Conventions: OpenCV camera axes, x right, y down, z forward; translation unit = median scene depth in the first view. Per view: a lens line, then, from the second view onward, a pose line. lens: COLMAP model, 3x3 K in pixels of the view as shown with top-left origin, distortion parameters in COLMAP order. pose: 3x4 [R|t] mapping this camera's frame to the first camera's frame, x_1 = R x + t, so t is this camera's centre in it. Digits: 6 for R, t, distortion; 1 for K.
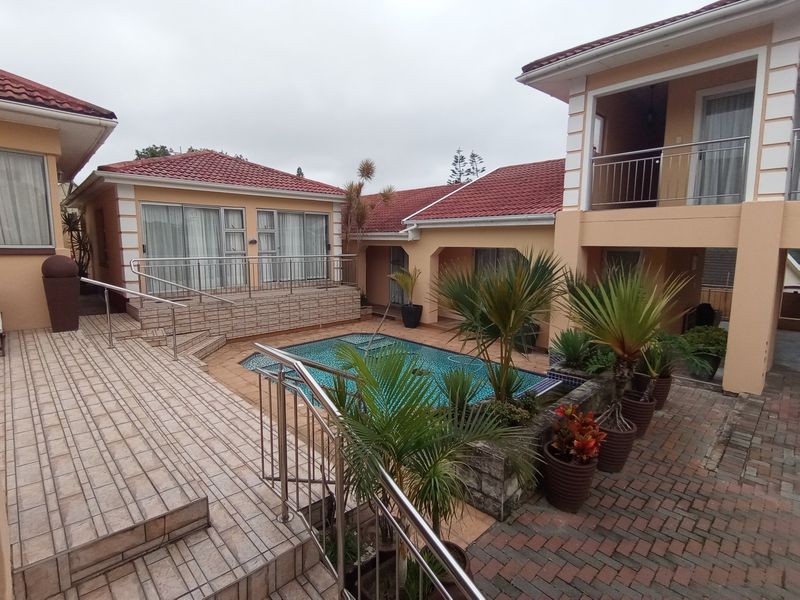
lens RADIAL K [[404.4, 0, 400.1], [0, 404.4, 297.4], [0, 0, 1]] dist [0.004039, -0.000161]
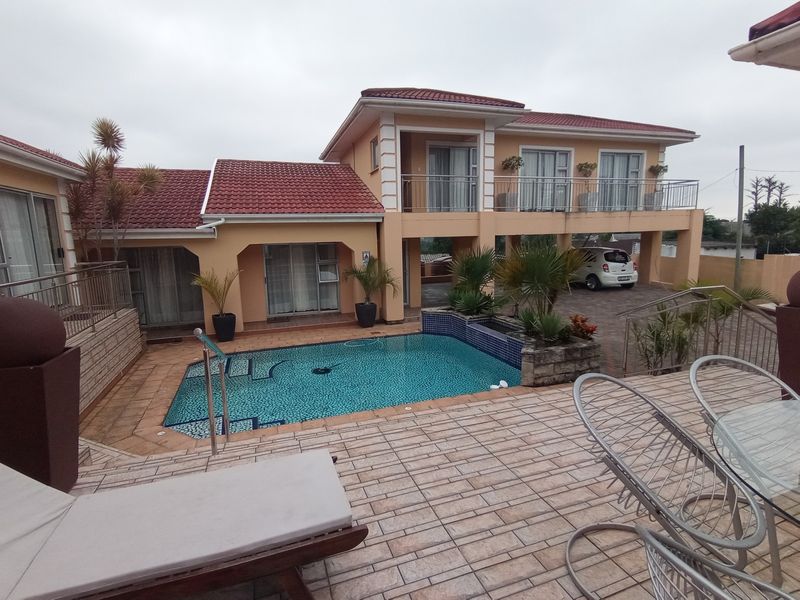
lens RADIAL K [[404.4, 0, 400.2], [0, 404.4, 298.6], [0, 0, 1]] dist [0.004039, -0.000161]
pose [[0.409864, -0.154060, 0.899042, -0.618226], [0.150953, 0.983499, 0.099714, -0.049059], [-0.899569, 0.094844, 0.426356, 0.344285]]
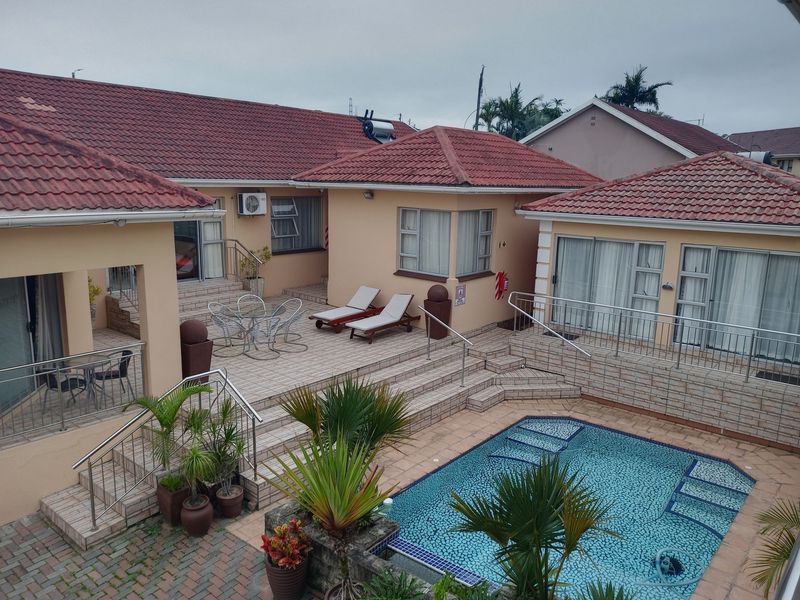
lens RADIAL K [[602.1, 0, 399.8], [0, 602.1, 299.7], [0, 0, 1]] dist [0.001312, 0.000185]
pose [[0.105857, 0.194518, -0.975170, 0.693605], [-0.158692, 0.971416, 0.176542, -0.236837], [0.981637, 0.136064, 0.133699, 0.363307]]
